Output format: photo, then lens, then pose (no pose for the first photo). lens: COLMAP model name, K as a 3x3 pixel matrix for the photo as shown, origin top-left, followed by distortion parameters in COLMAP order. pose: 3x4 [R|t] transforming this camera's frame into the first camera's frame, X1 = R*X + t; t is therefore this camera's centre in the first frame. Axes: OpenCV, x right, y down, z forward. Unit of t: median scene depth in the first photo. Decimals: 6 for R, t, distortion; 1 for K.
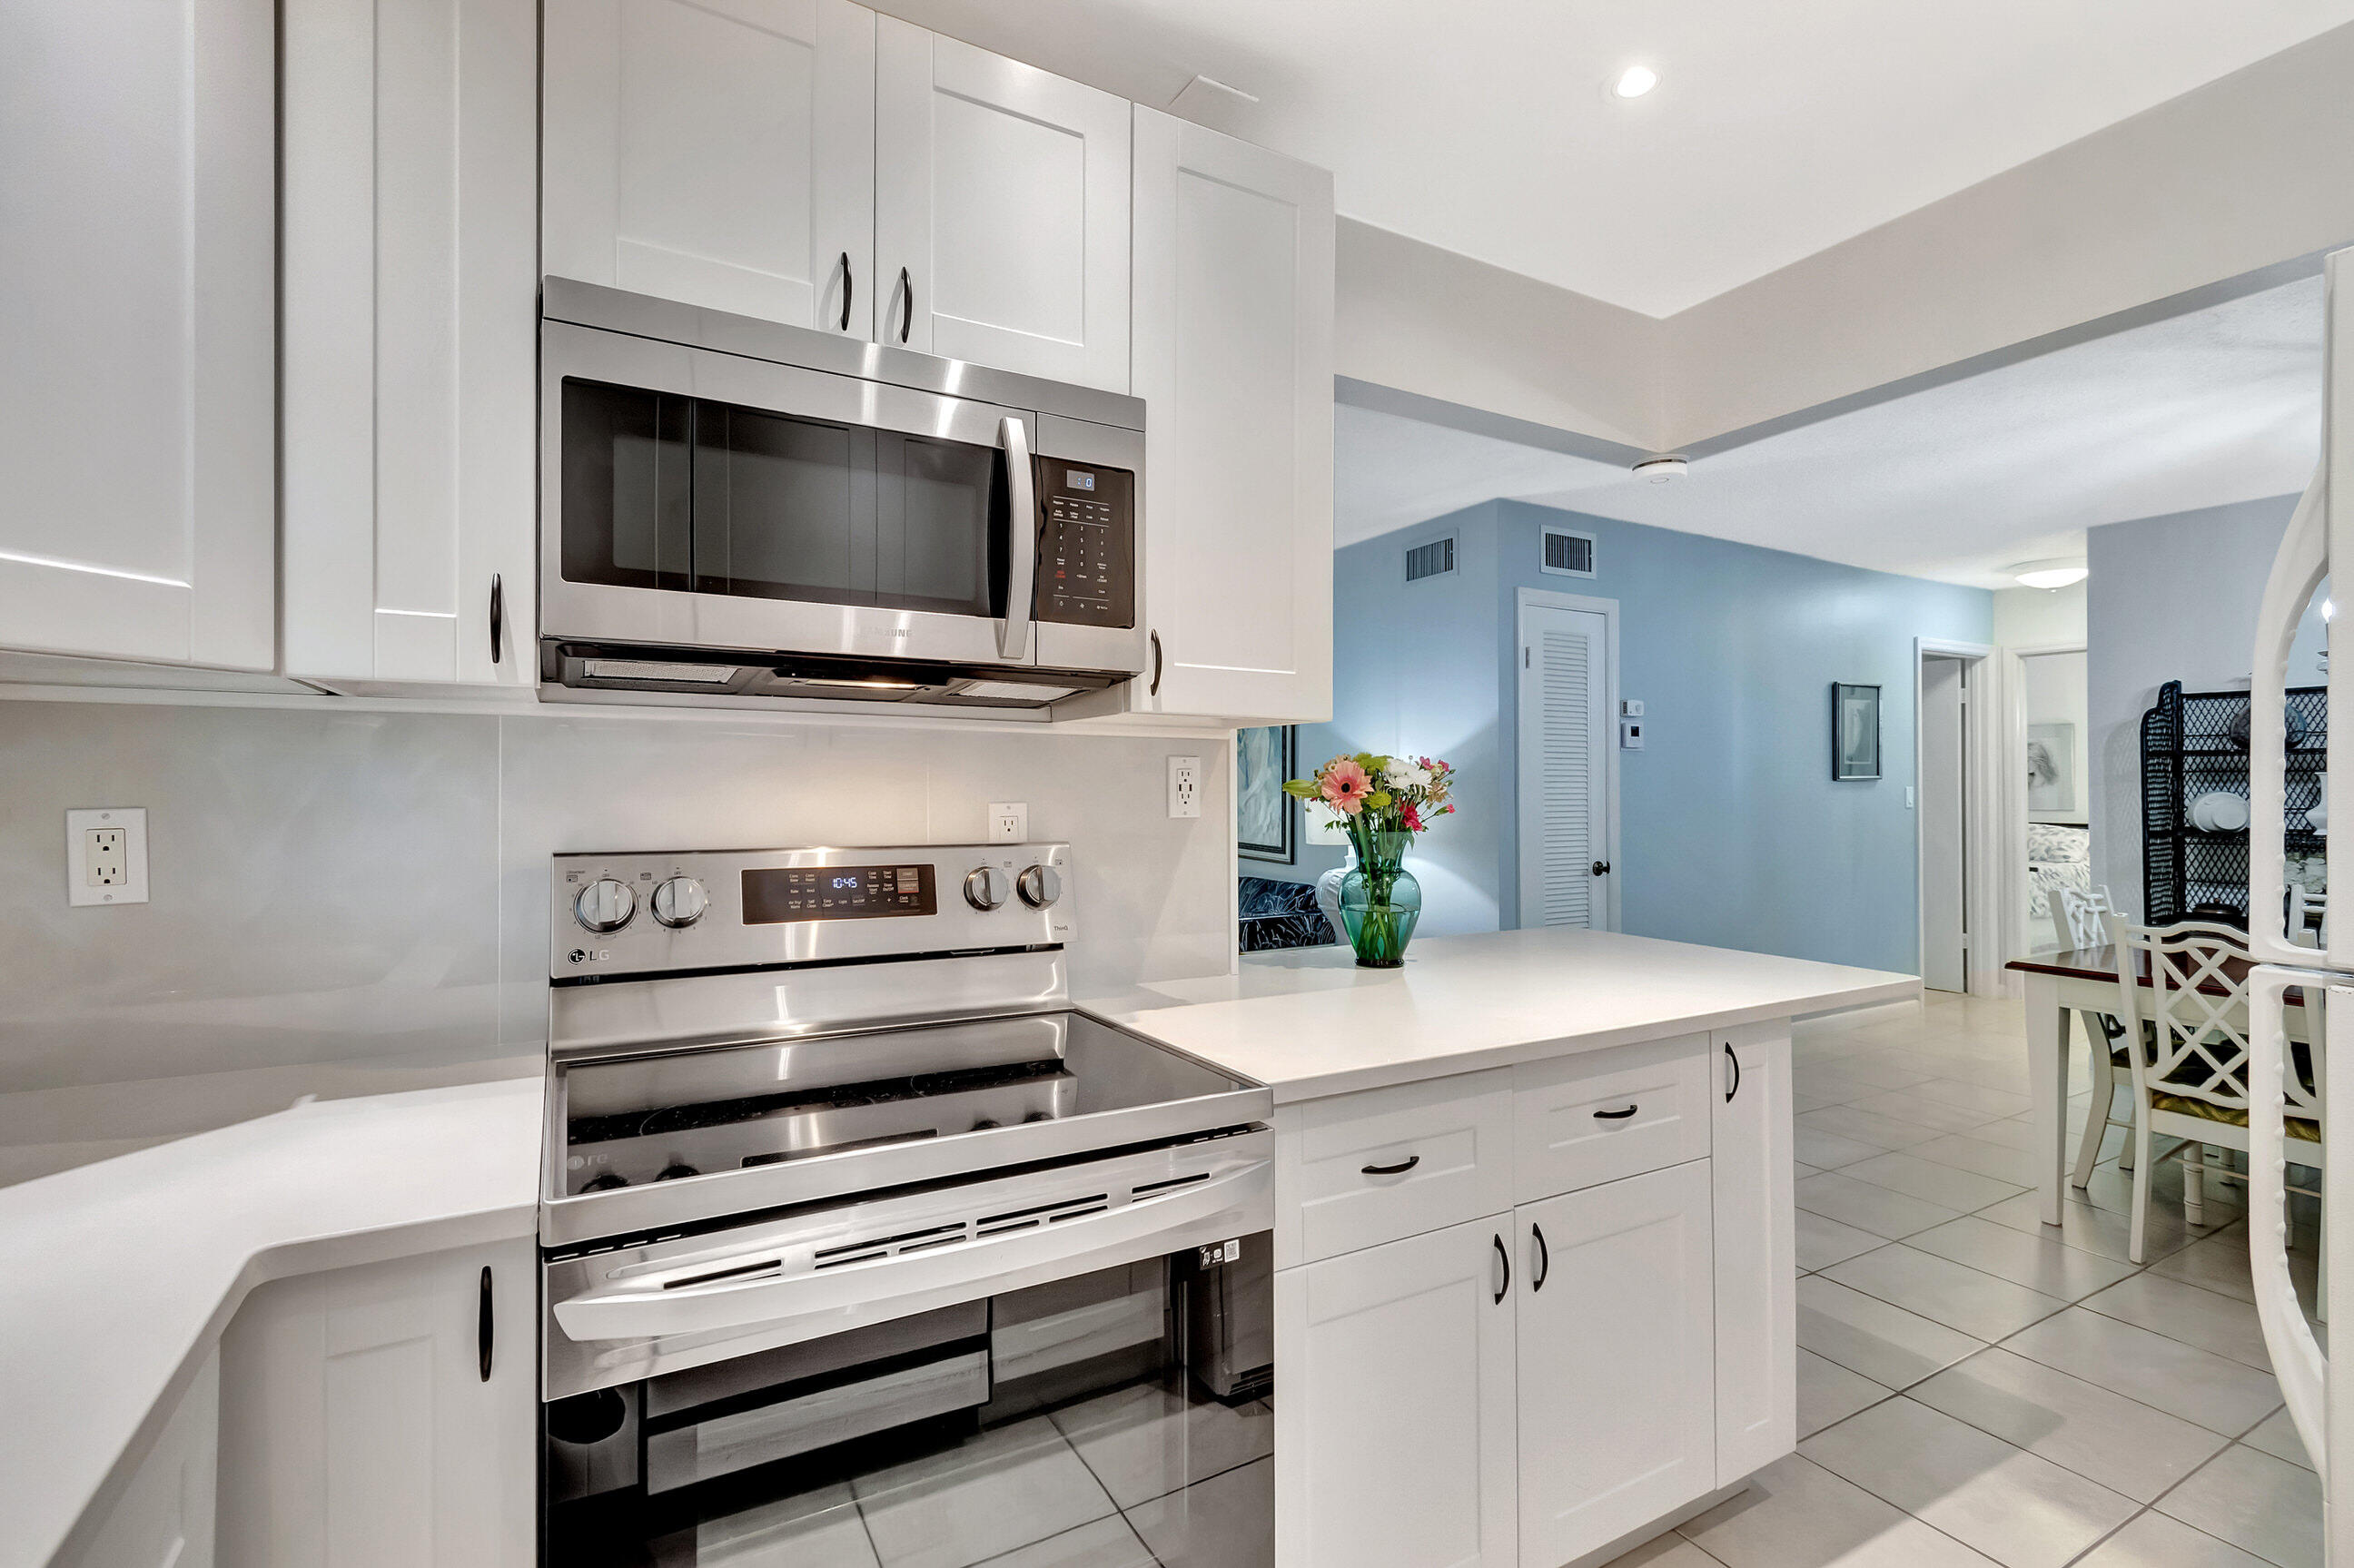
lens RADIAL K [[1029.9, 0, 1160.6], [0, 1029.9, 796.6], [0, 0, 1]] dist [0.002233, 0.000704]
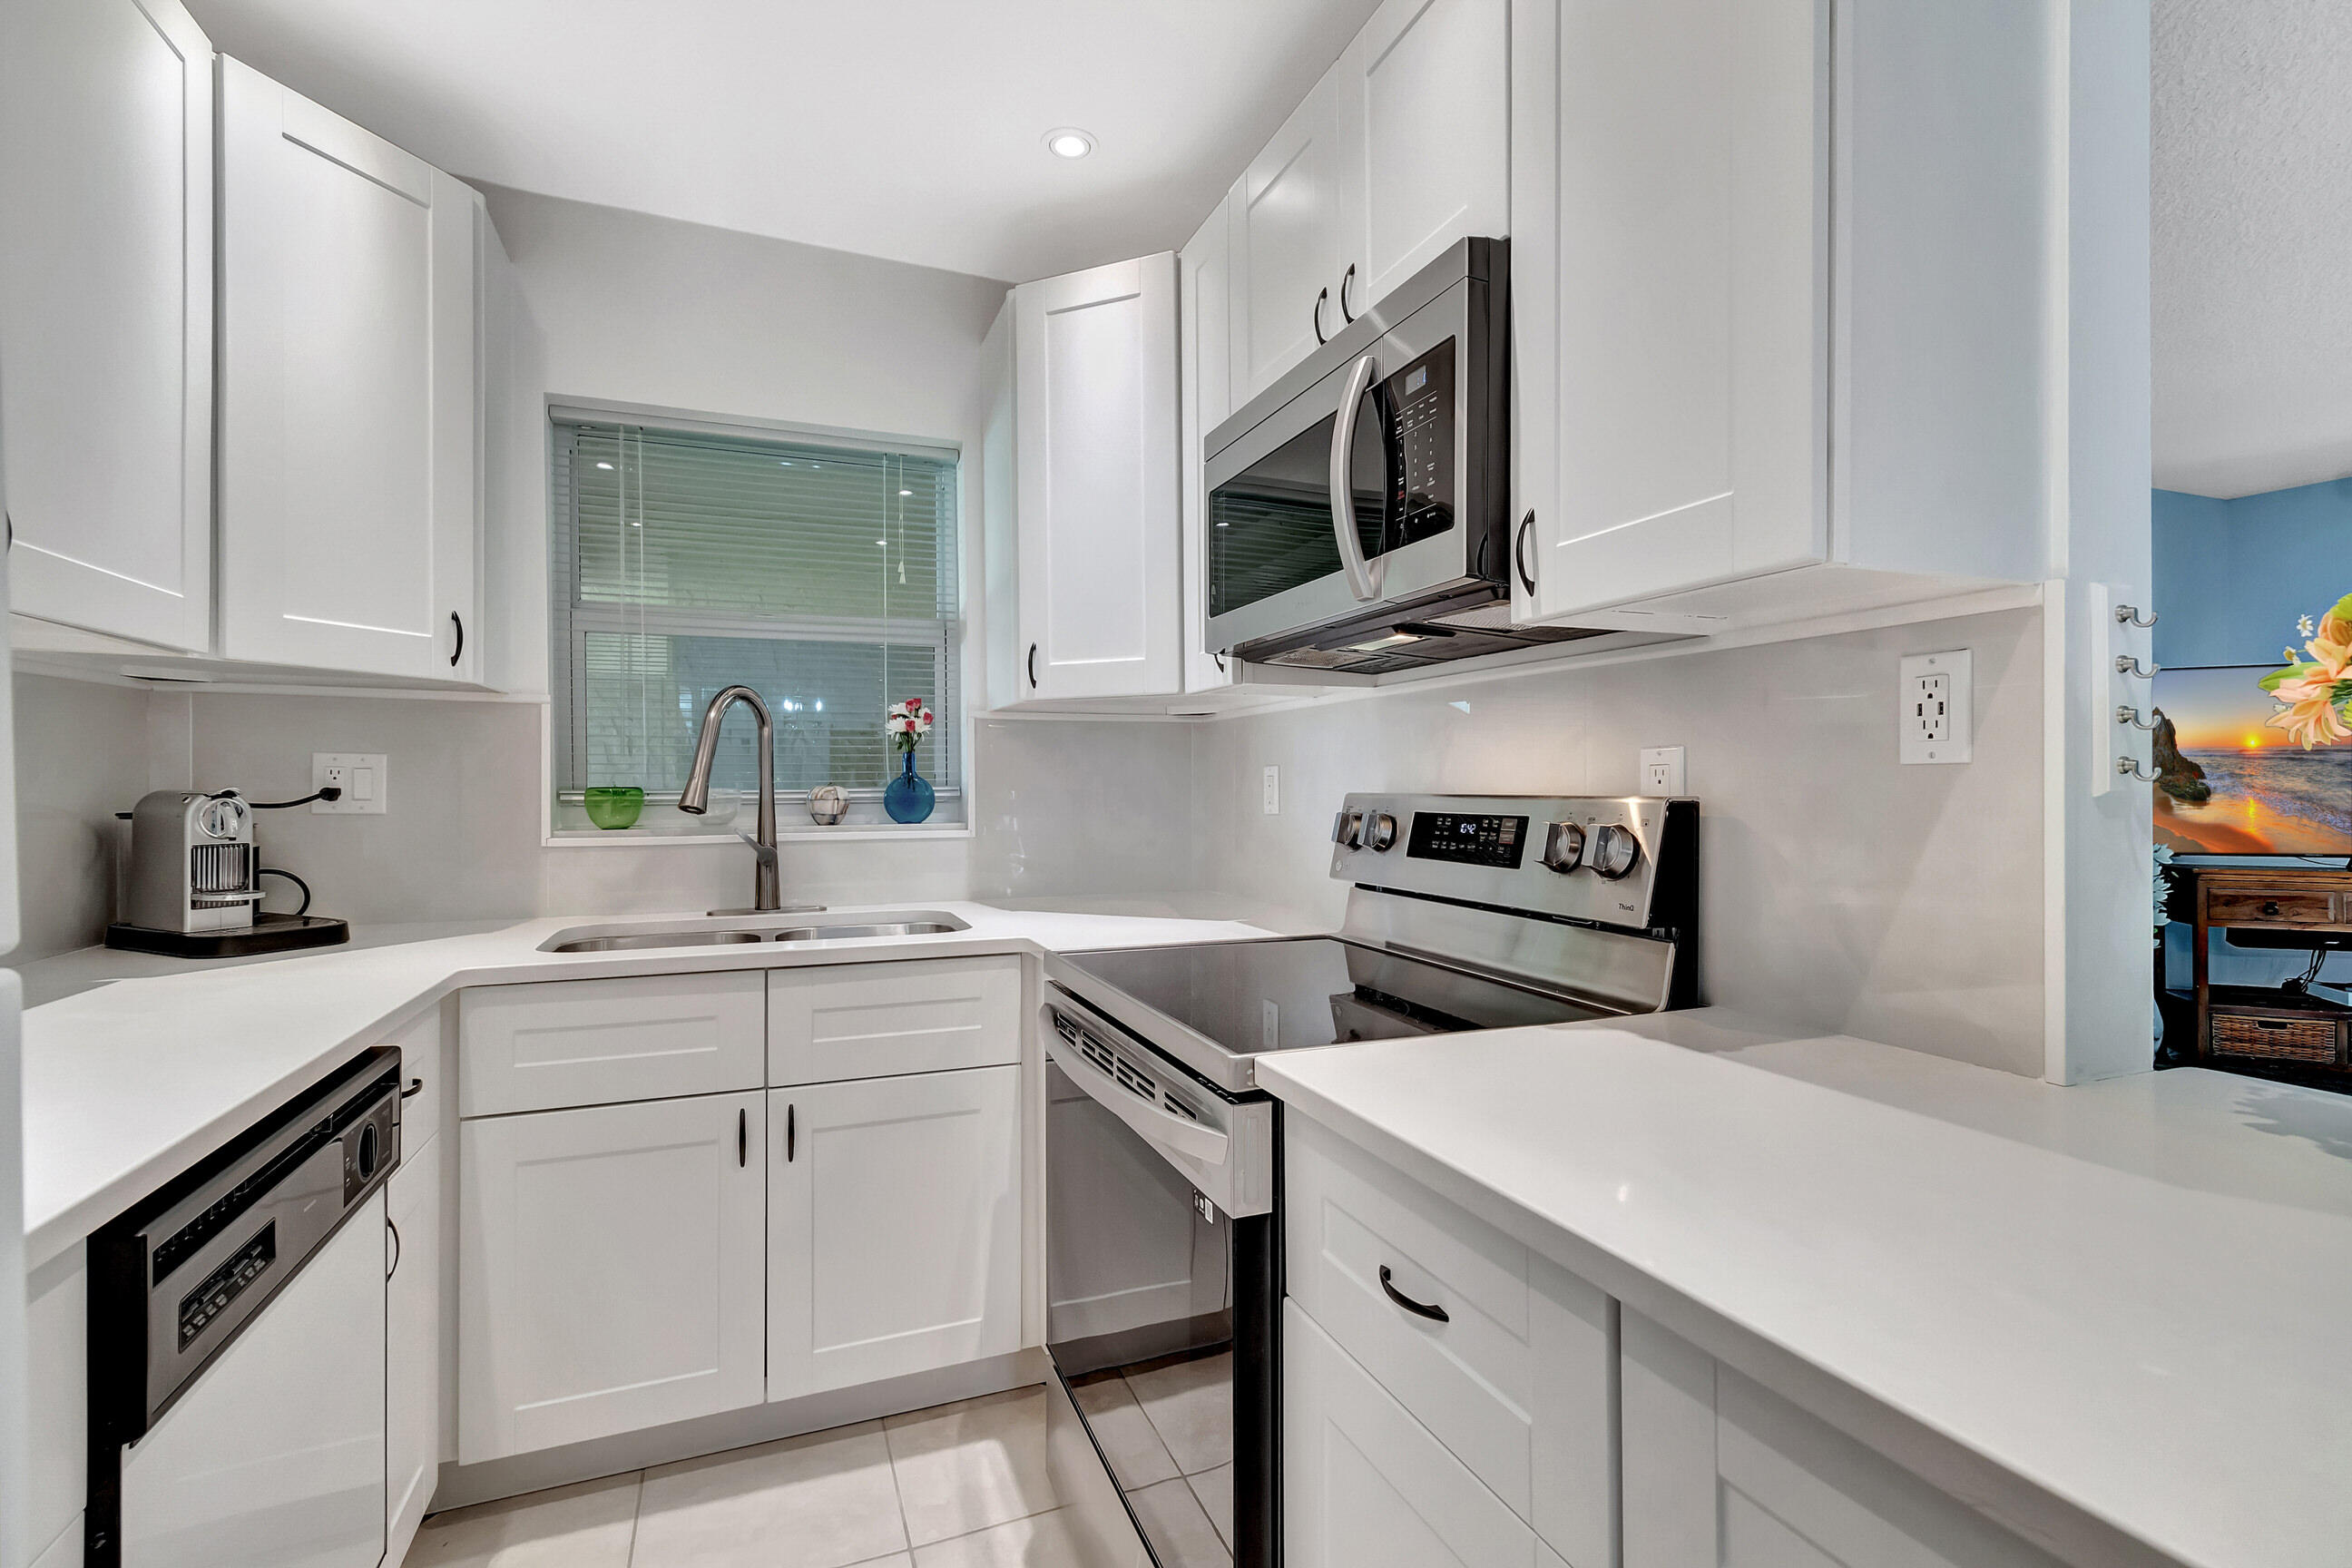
lens RADIAL K [[1029.2, 0, 1178.3], [0, 1029.2, 793.3], [0, 0, 1]] dist [0.002233, 0.000704]
pose [[-0.096821, 0.006662, -0.995280, 0.748300], [0.000587, 0.999978, 0.006636, 0.039743], [0.995302, 0.000058, -0.096823, 0.792826]]
